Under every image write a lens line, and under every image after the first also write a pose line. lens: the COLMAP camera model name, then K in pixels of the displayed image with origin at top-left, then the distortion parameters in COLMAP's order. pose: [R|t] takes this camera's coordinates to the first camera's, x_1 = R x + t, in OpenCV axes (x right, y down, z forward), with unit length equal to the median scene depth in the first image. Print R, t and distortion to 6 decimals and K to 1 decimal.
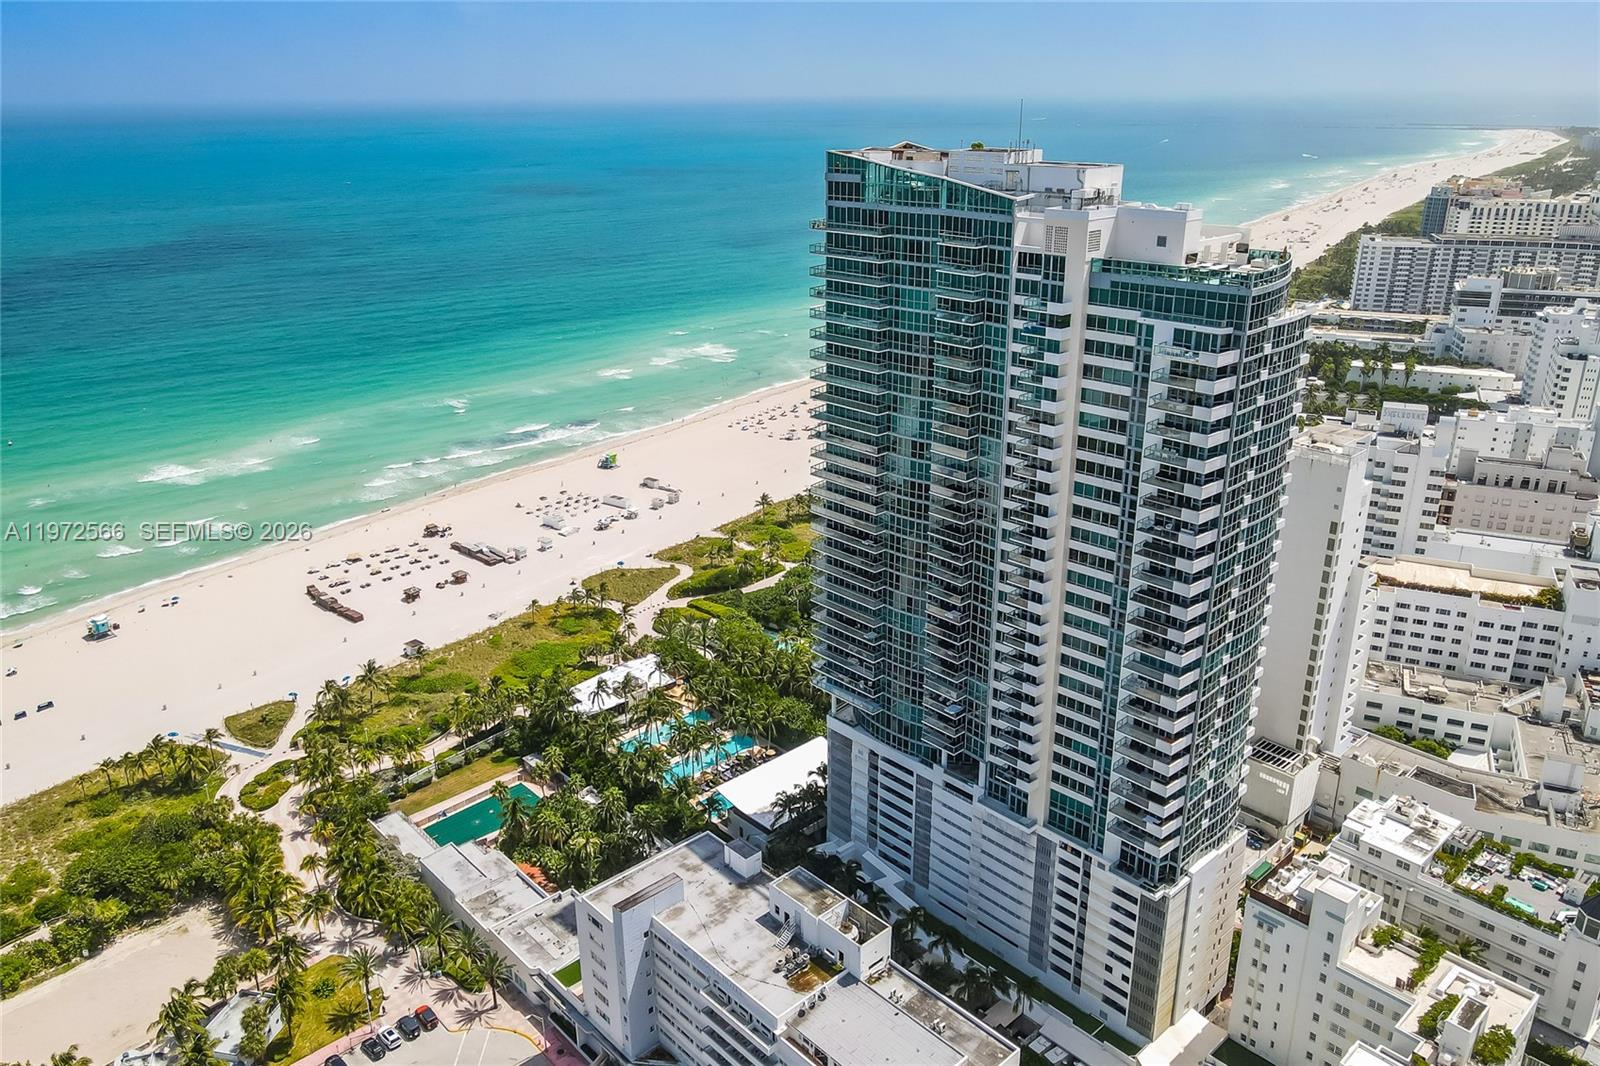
lens RADIAL K [[1154.3, 0, 800.0], [0, 1154.3, 533.0], [0, 0, 1]] dist [0.007065, 0.007270]
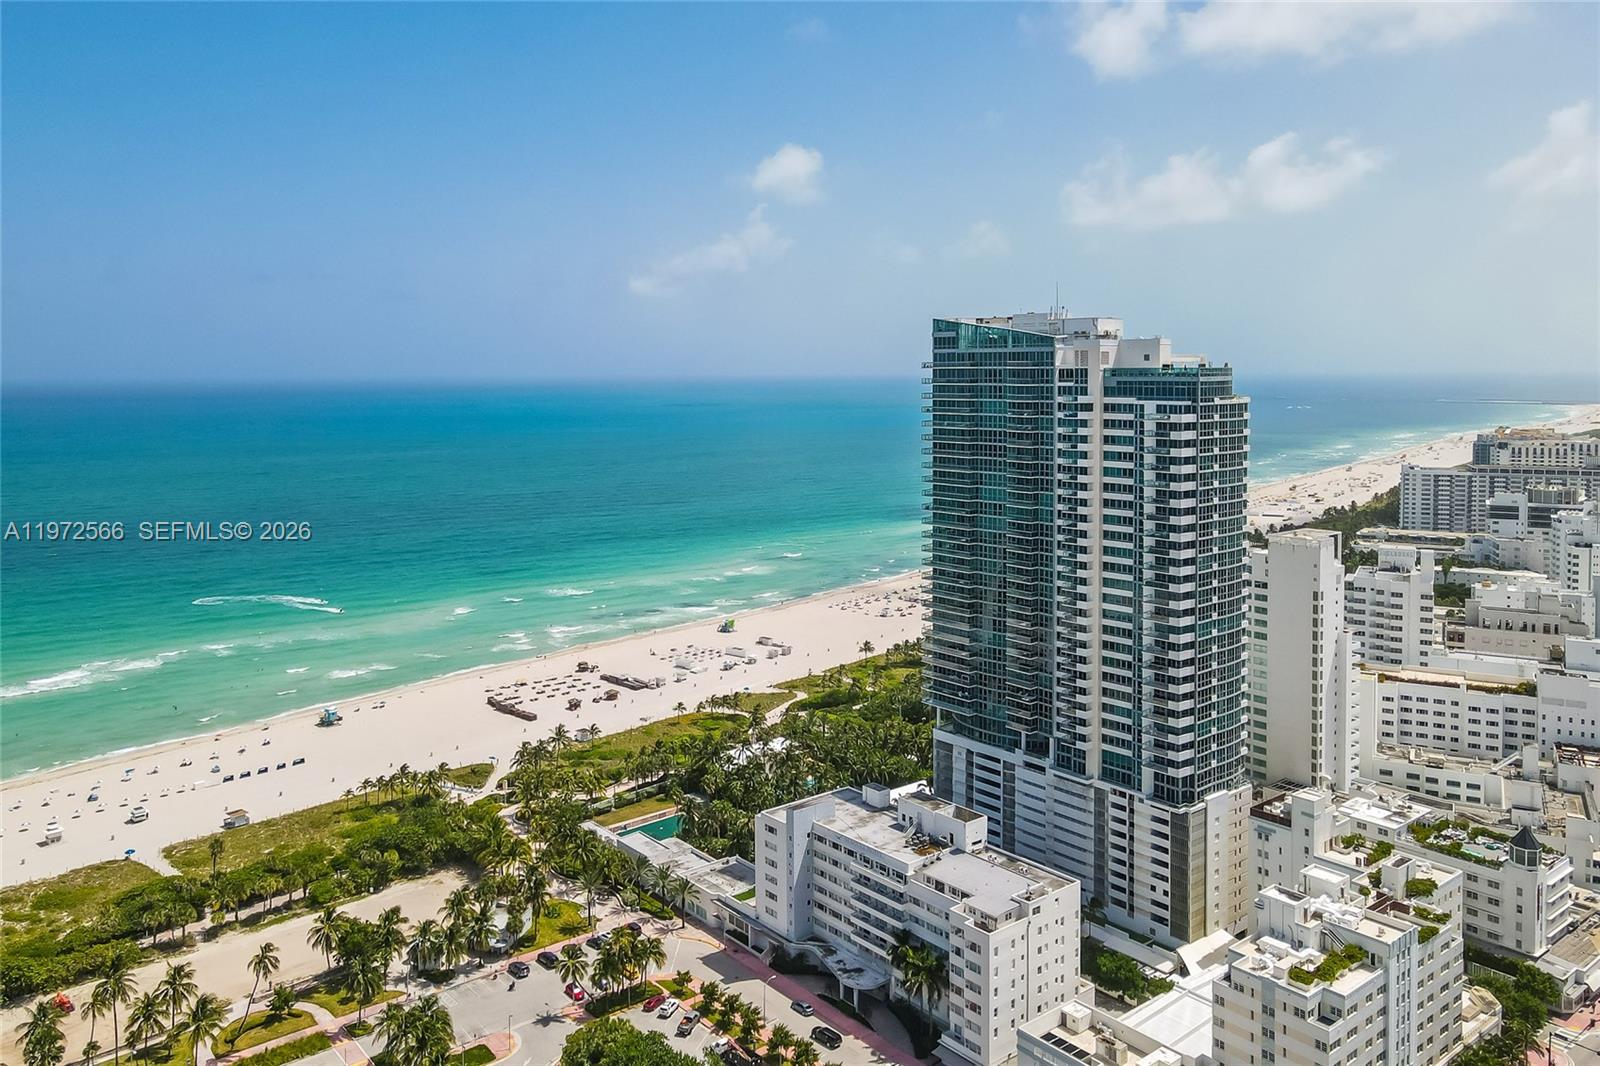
lens RADIAL K [[1182.3, 0, 800.0], [0, 1182.3, 427.2], [0, 0, 1]] dist [-0.010507, 0.033104]
pose [[0.997909, 0.006426, -0.064316, -0.047003], [-0.026019, 0.950801, -0.308708, 0.271319], [0.059168, 0.309736, 0.948980, -0.420932]]
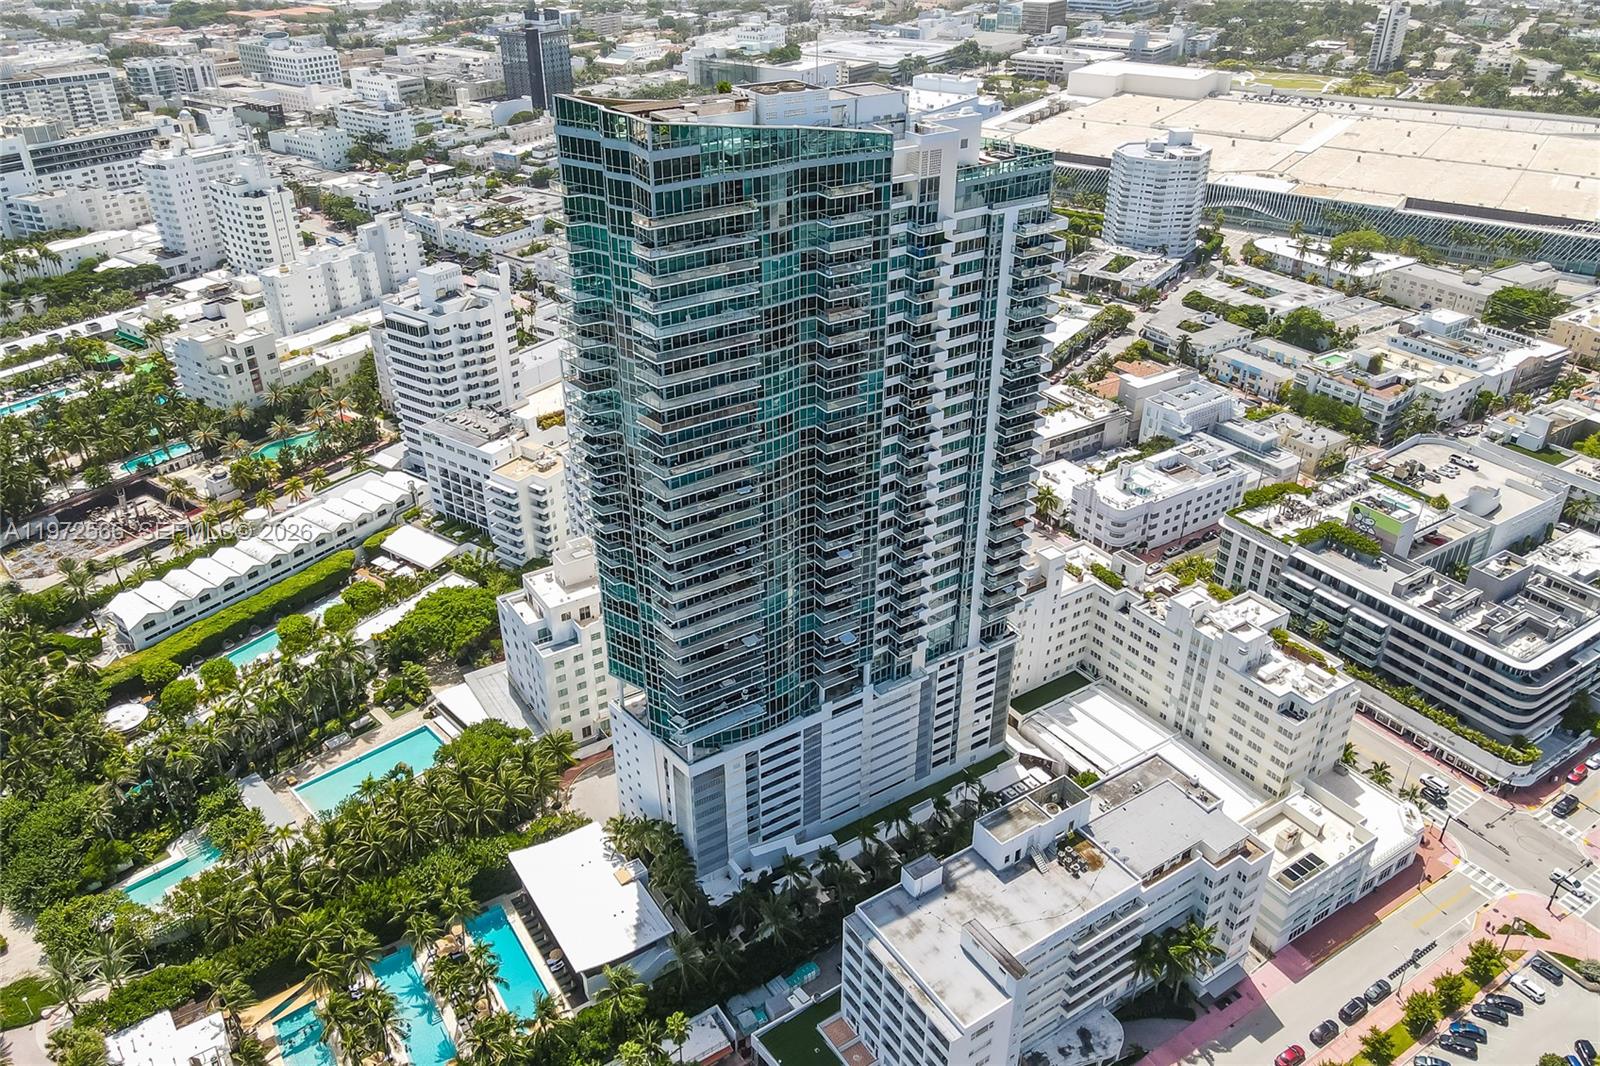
lens RADIAL K [[1154.3, 0, 800.0], [0, 1154.3, 533.0], [0, 0, 1]] dist [0.007065, 0.007270]
pose [[0.182057, -0.483085, 0.856437, -0.669457], [0.349252, 0.845969, 0.402938, -0.335430], [-0.919172, 0.225755, 0.322733, 0.651089]]
